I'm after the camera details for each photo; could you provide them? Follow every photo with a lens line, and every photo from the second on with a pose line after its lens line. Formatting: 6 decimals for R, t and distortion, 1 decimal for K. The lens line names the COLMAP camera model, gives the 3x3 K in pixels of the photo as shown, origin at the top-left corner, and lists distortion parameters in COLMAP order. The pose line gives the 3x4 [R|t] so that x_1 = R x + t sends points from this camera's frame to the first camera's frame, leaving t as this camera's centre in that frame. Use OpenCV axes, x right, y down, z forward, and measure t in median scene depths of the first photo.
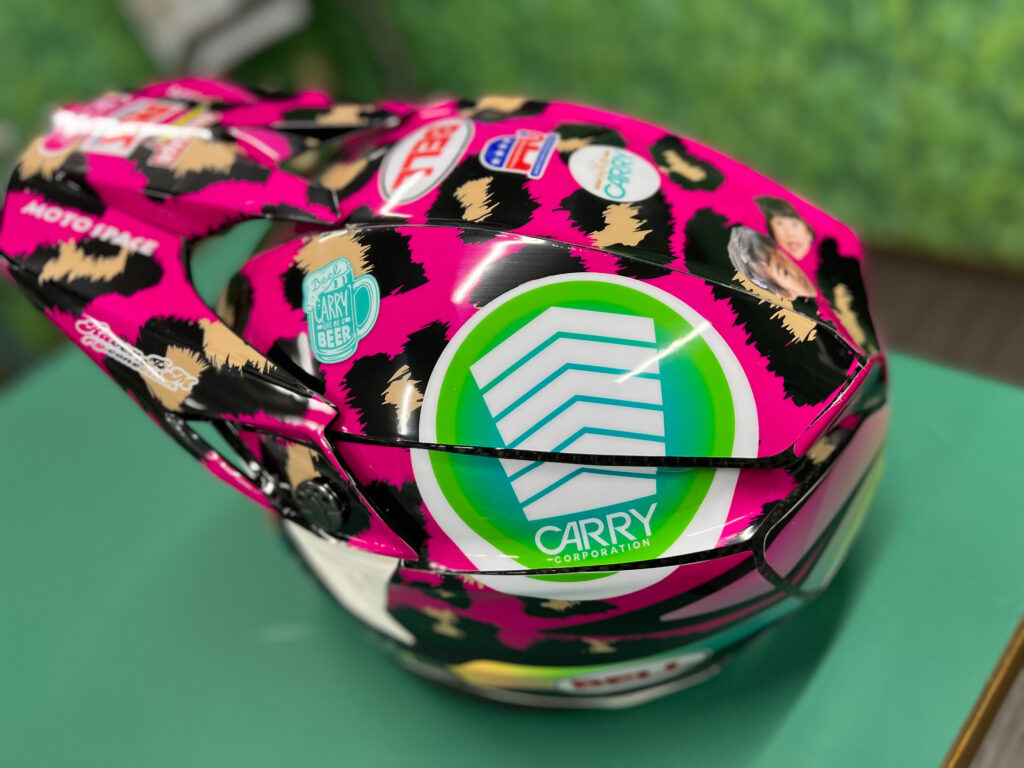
lens RADIAL K [[783.1, 0, 512.0], [0, 783.1, 384.0], [0, 0, 1]] dist [0.125884, -0.231123]
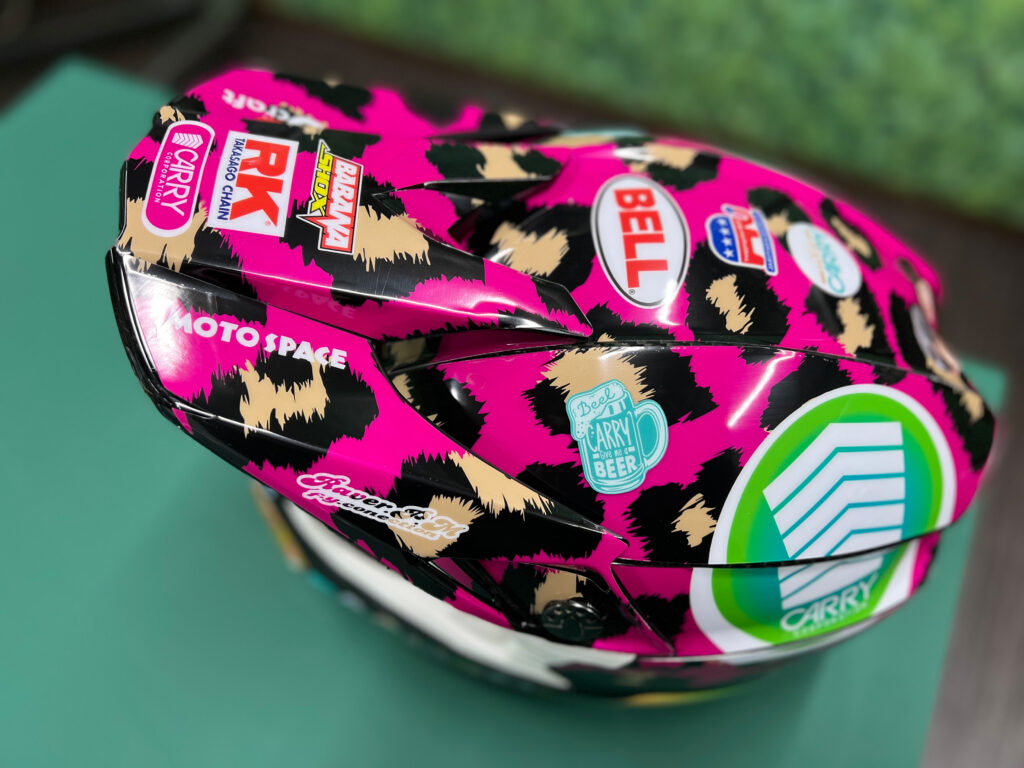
lens RADIAL K [[783.1, 0, 512.0], [0, 783.1, 384.0], [0, 0, 1]] dist [0.125884, -0.231123]
pose [[0.918037, -0.105221, 0.382279, -0.684751], [0.017108, 0.973758, 0.226940, -0.370102], [-0.396126, -0.201800, 0.895746, 0.222568]]
